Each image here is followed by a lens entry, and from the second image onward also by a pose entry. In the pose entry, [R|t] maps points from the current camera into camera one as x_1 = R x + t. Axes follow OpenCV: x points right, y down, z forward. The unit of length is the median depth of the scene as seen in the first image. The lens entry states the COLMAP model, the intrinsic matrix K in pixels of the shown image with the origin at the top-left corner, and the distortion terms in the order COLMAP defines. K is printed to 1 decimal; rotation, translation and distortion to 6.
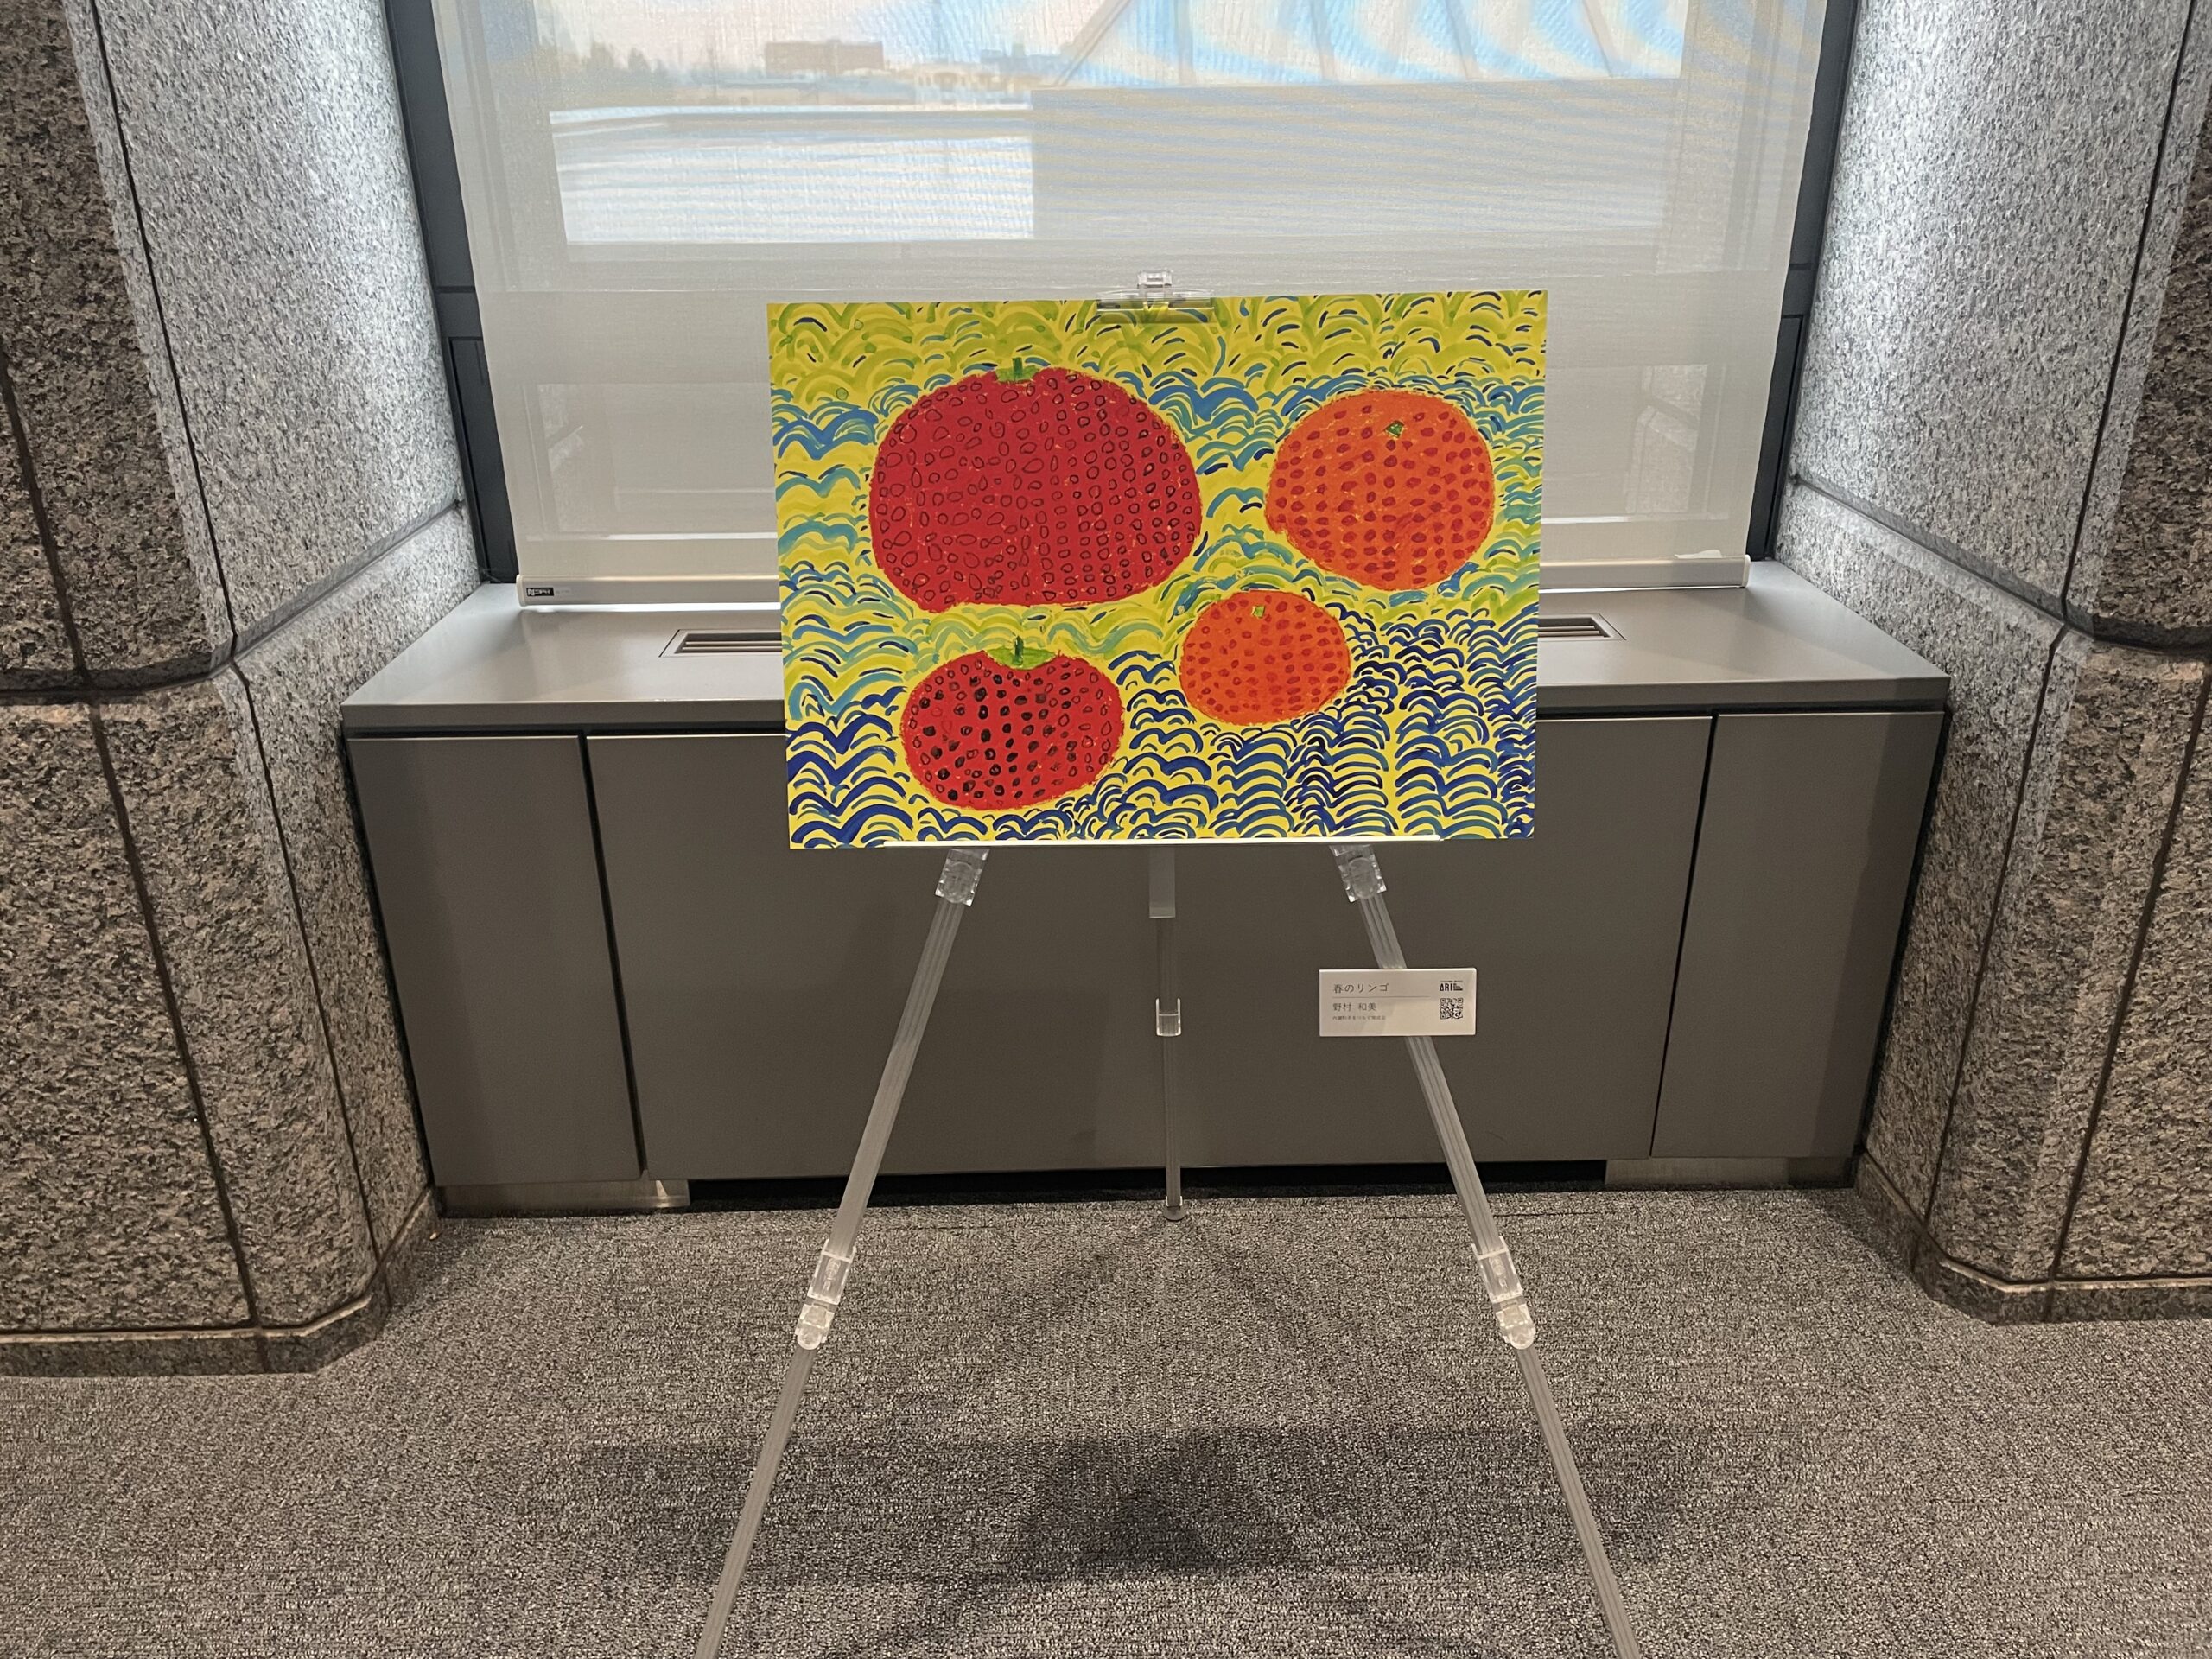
lens RADIAL K [[1697.0, 0, 1112.7], [0, 1697.0, 819.4], [0, 0, 1]] dist [0.099544, -0.111230]
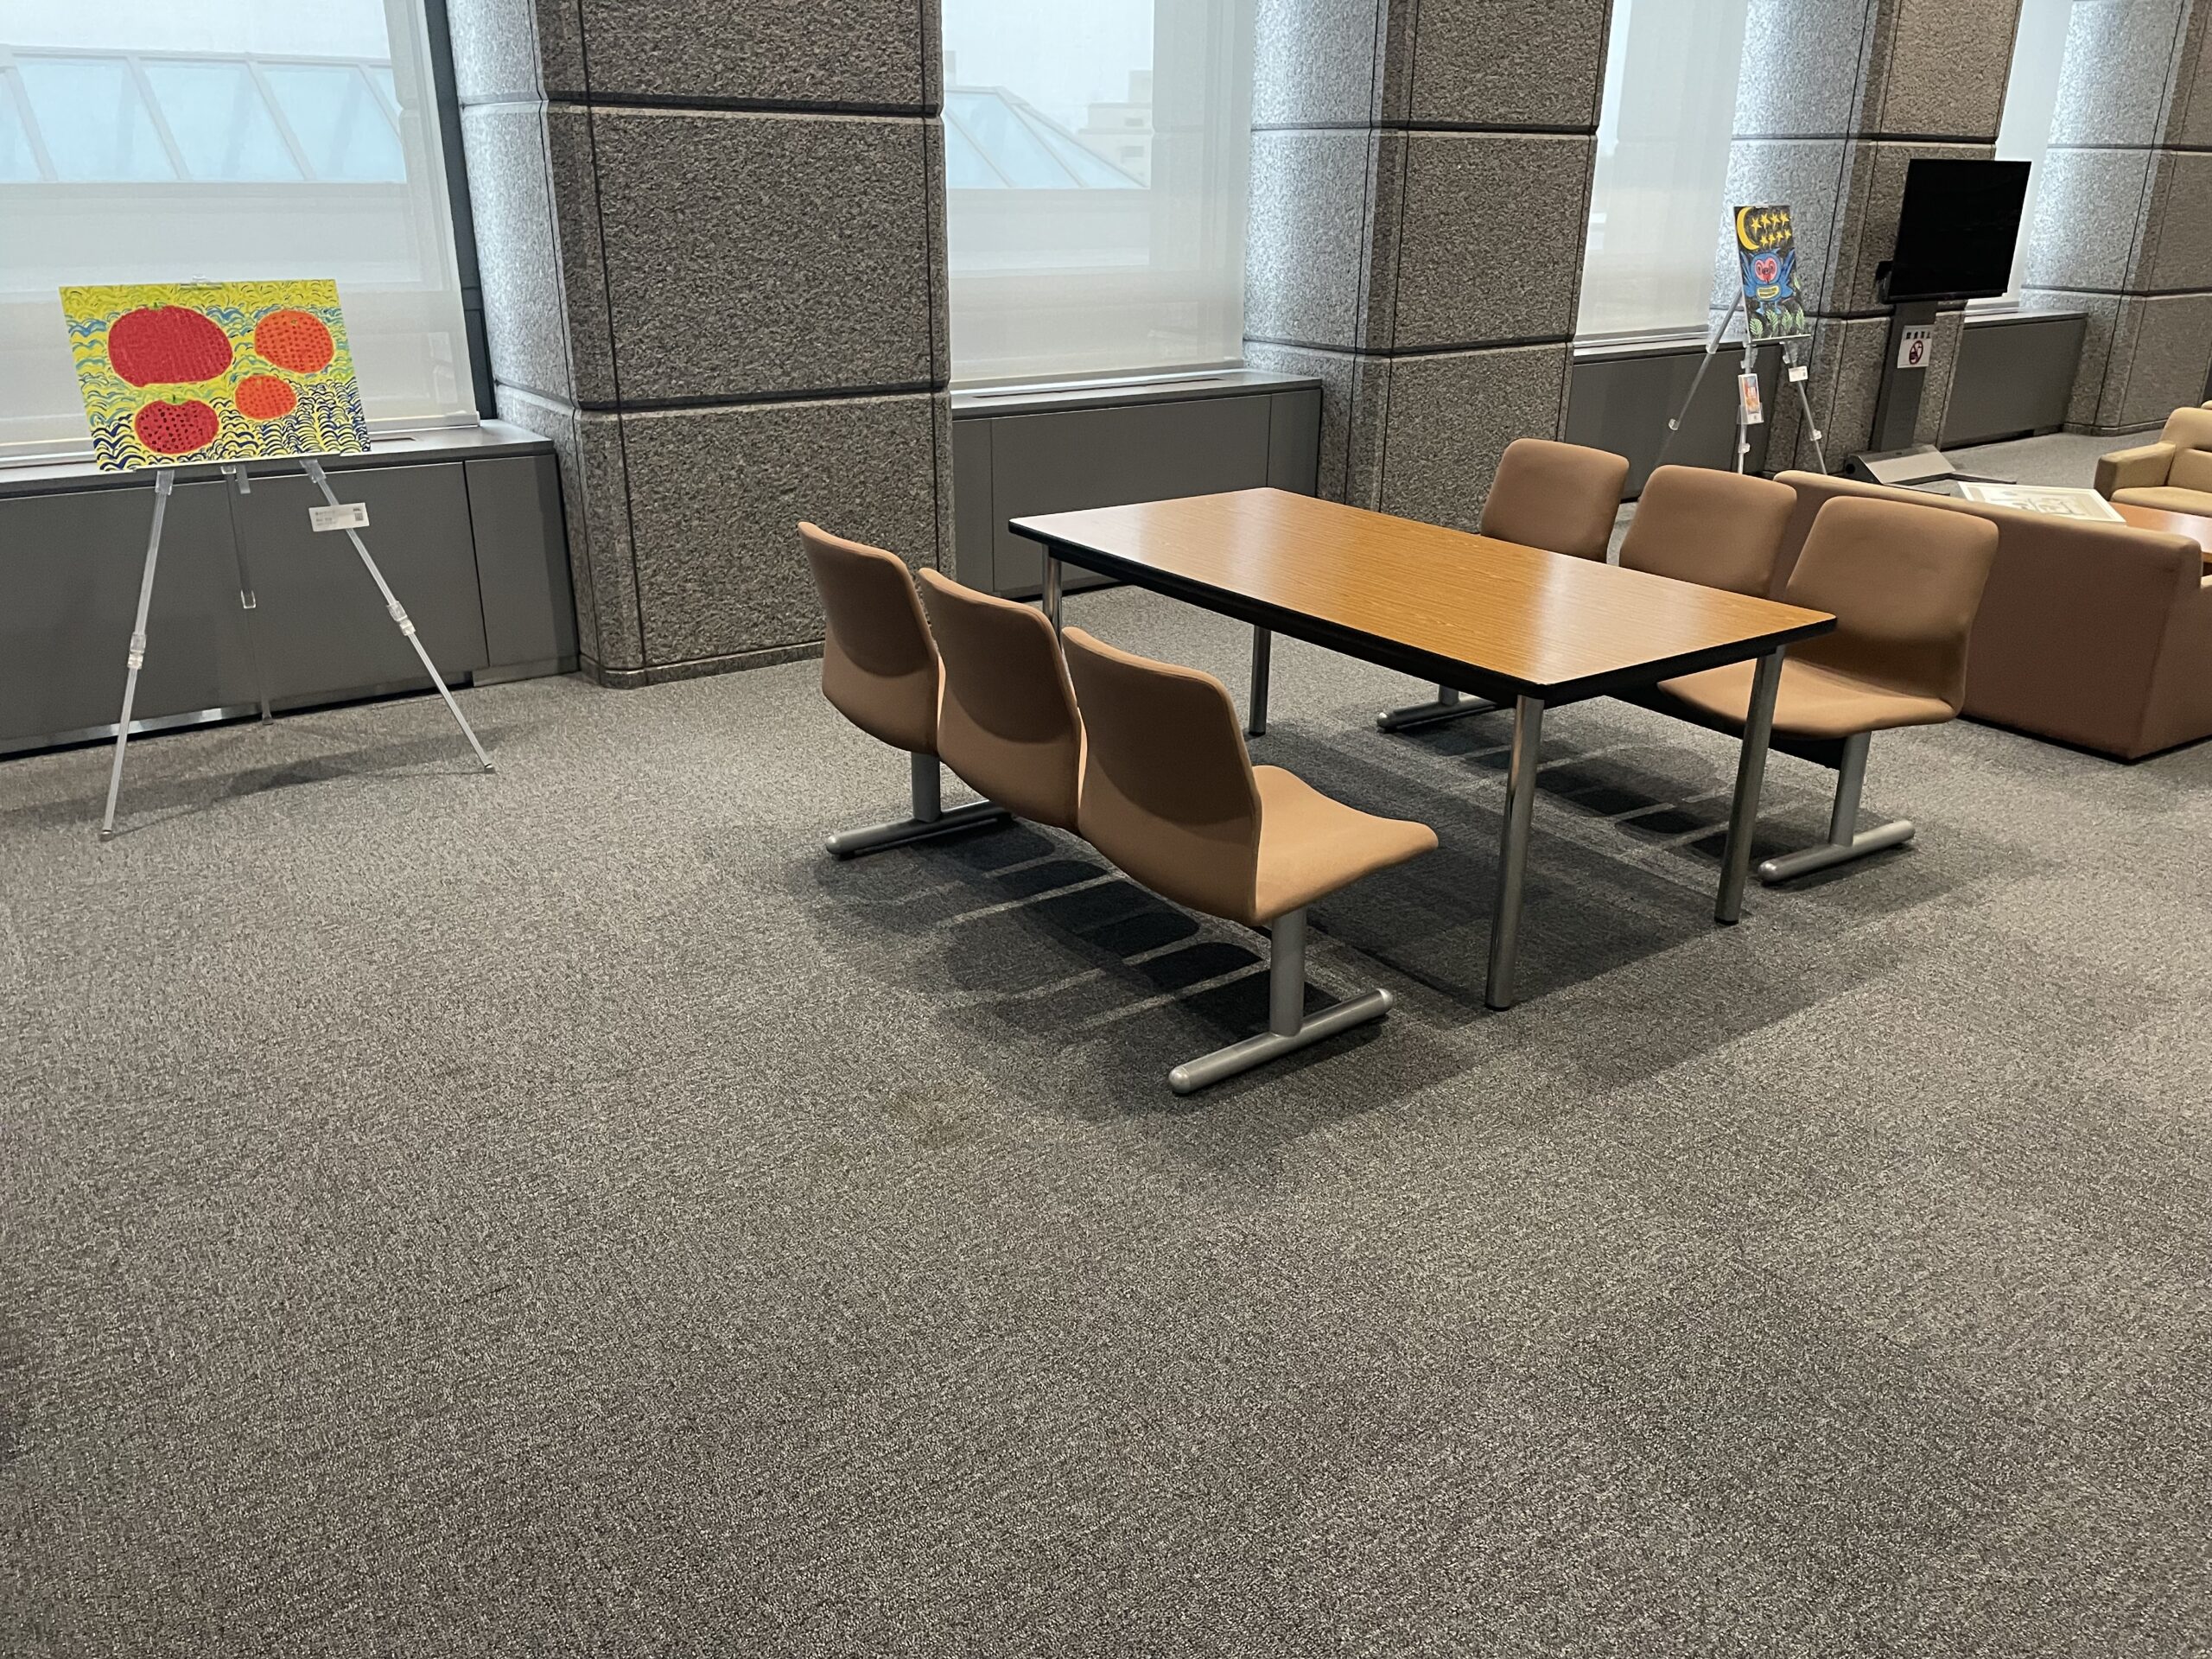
lens RADIAL K [[1697.0, 0, 1112.7], [0, 1697.0, 819.4], [0, 0, 1]] dist [0.099544, -0.111230]
pose [[0.828050, -0.185127, 0.529208, -0.414985], [0.208477, 0.977898, 0.015884, 0.870643], [-0.520452, 0.097175, 0.848343, -2.249425]]
